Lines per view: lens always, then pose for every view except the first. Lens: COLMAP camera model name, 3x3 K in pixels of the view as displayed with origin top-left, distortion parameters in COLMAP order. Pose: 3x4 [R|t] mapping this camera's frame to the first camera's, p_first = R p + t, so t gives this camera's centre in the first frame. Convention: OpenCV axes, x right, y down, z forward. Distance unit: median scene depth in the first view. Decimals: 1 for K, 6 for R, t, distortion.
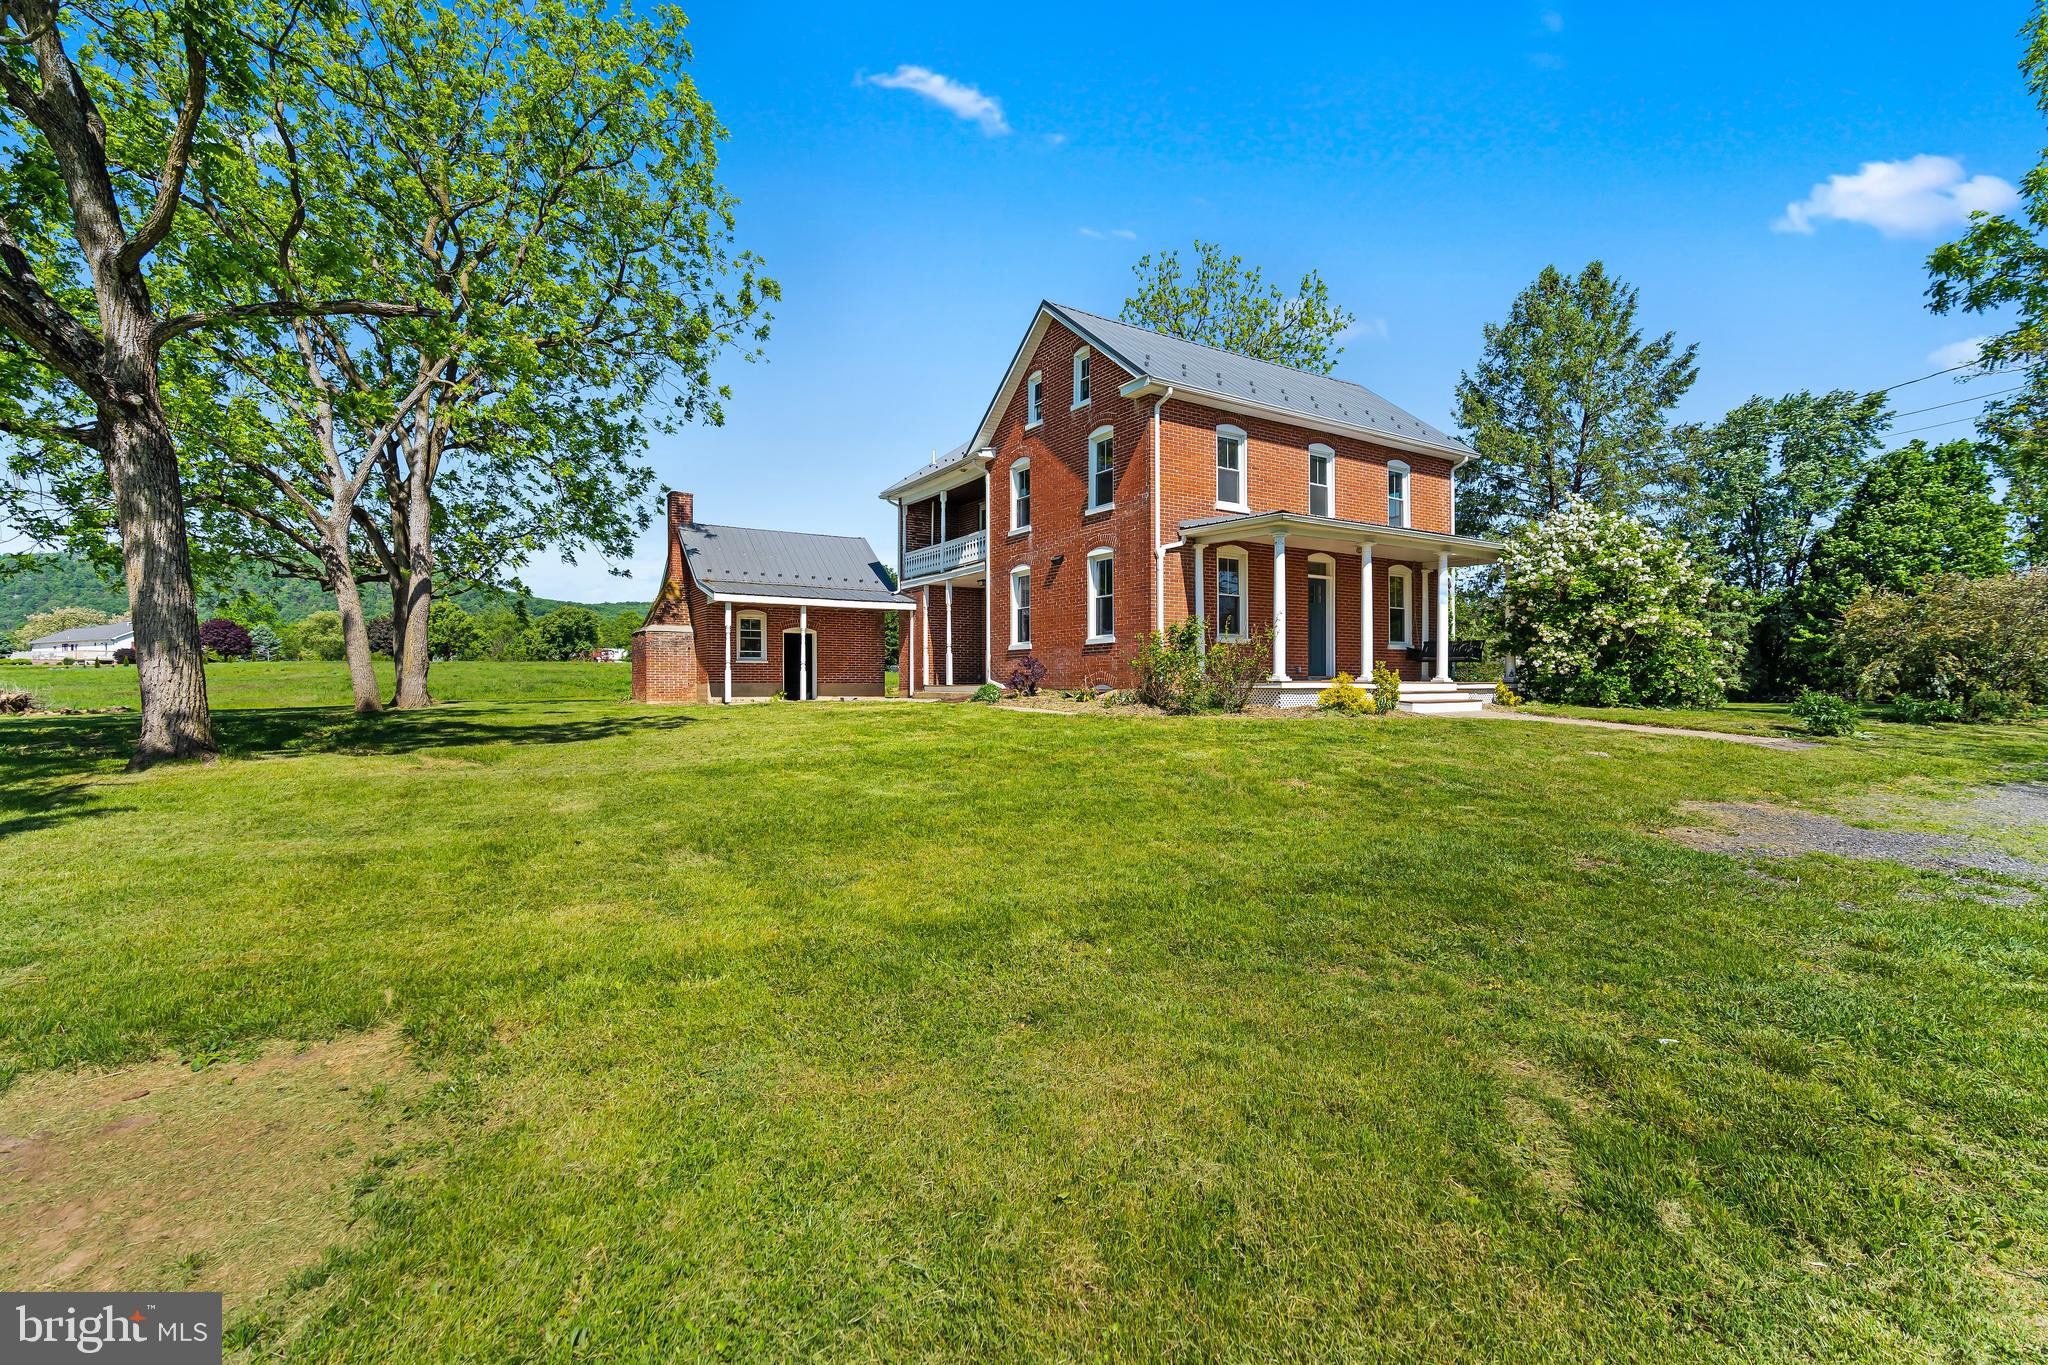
lens RADIAL K [[929.7, 0, 1038.3], [0, 929.7, 678.9], [0, 0, 1]] dist [-0.009021, 0.002789]
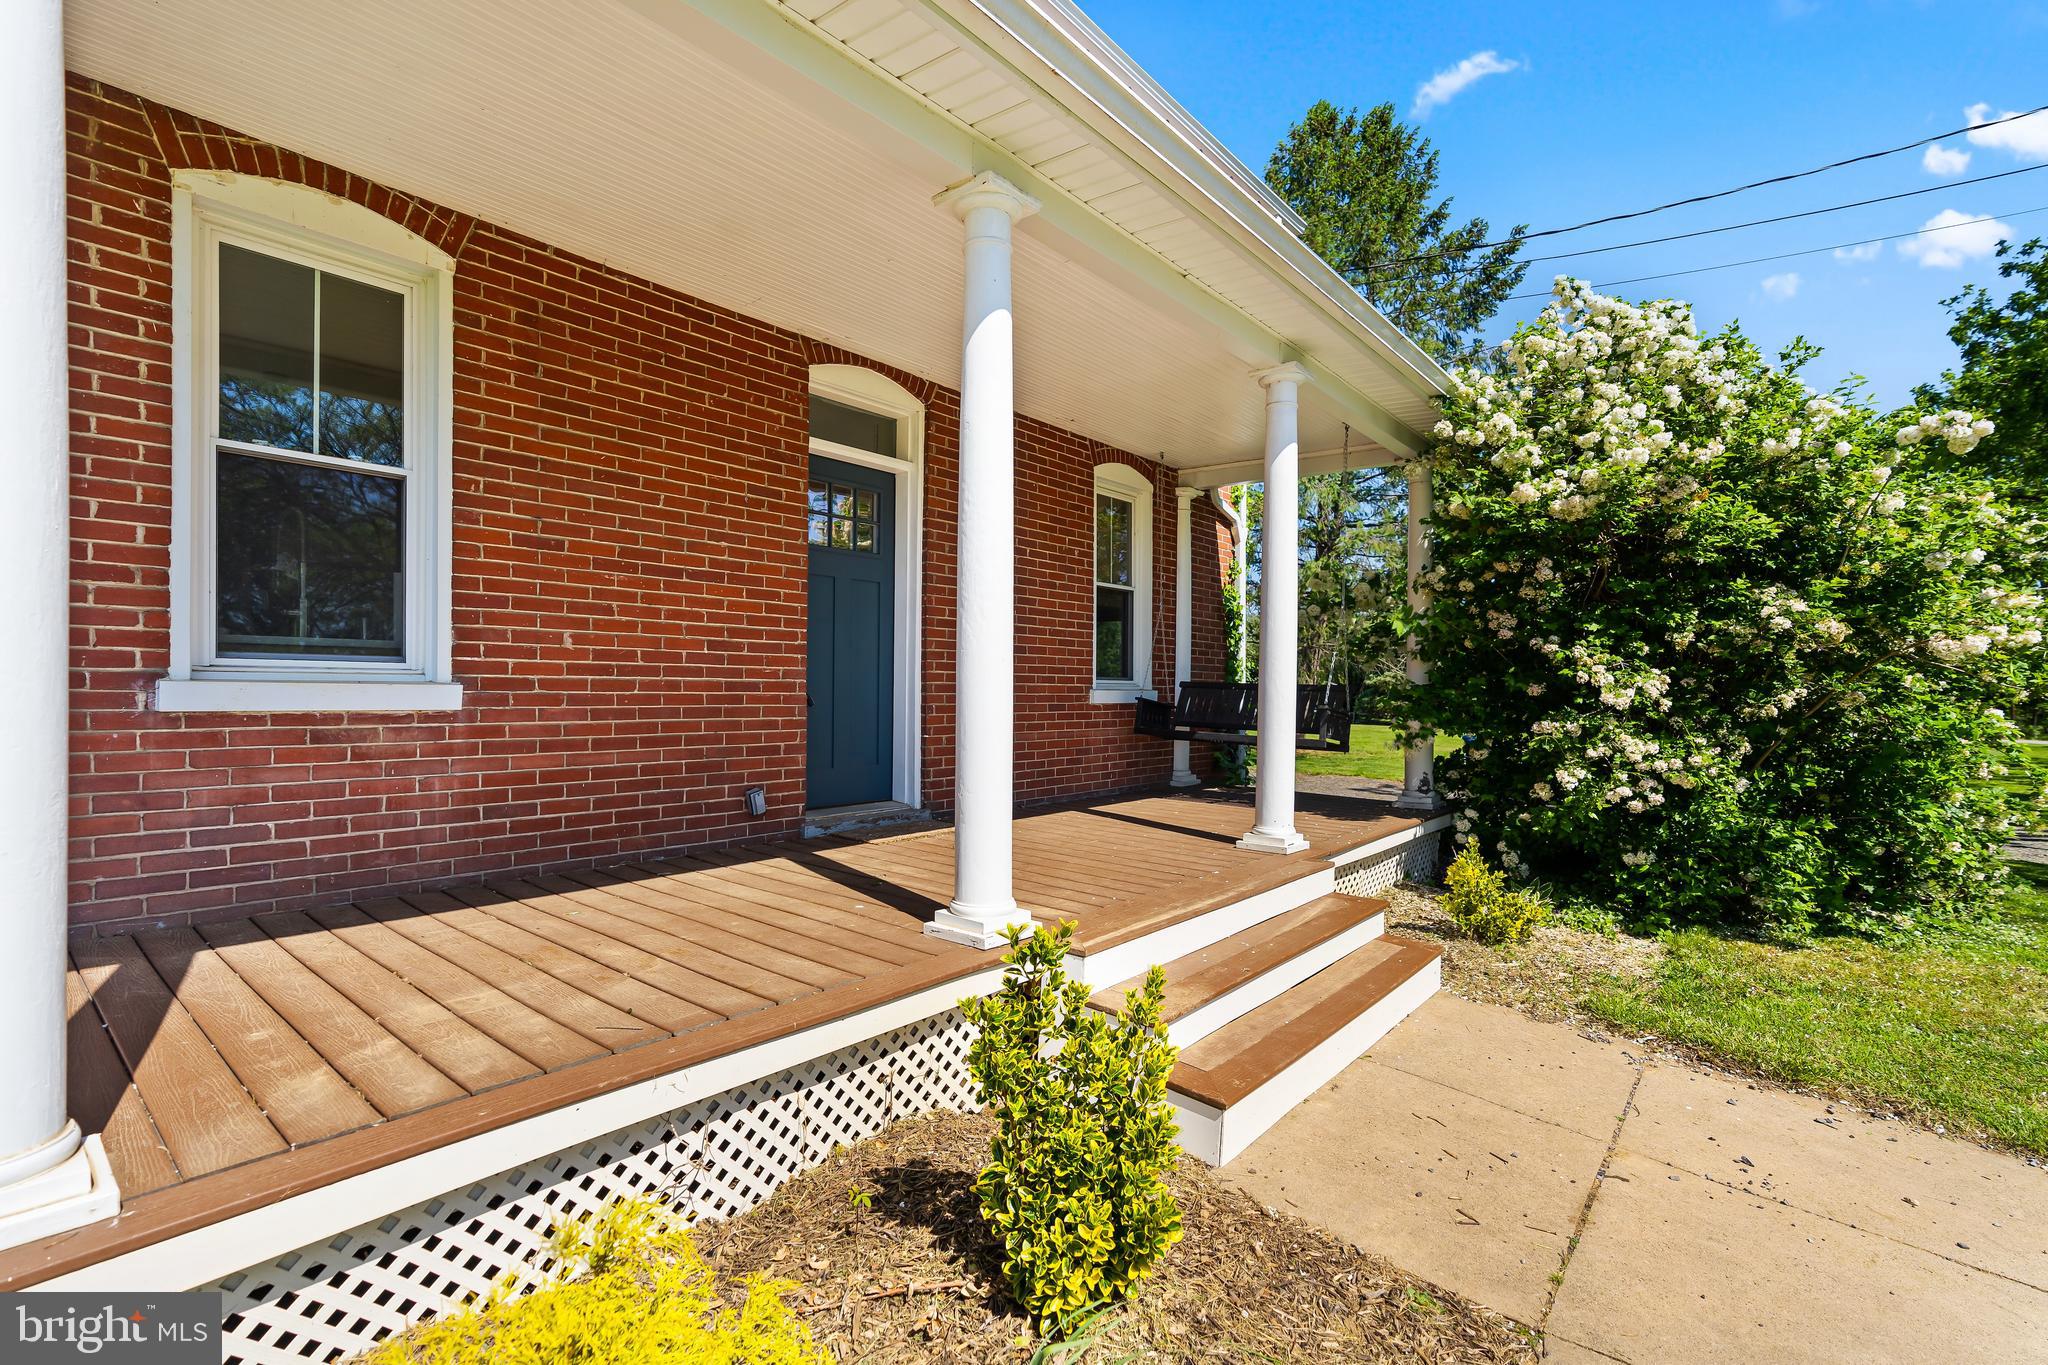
lens RADIAL K [[929.7, 0, 1020.3], [0, 929.7, 681.9], [0, 0, 1]] dist [-0.009021, 0.002789]
pose [[0.959801, 0.008816, 0.280544, 0.252900], [-0.010034, 0.999945, 0.002903, -0.040417], [-0.280503, -0.005602, 0.959837, 0.669740]]
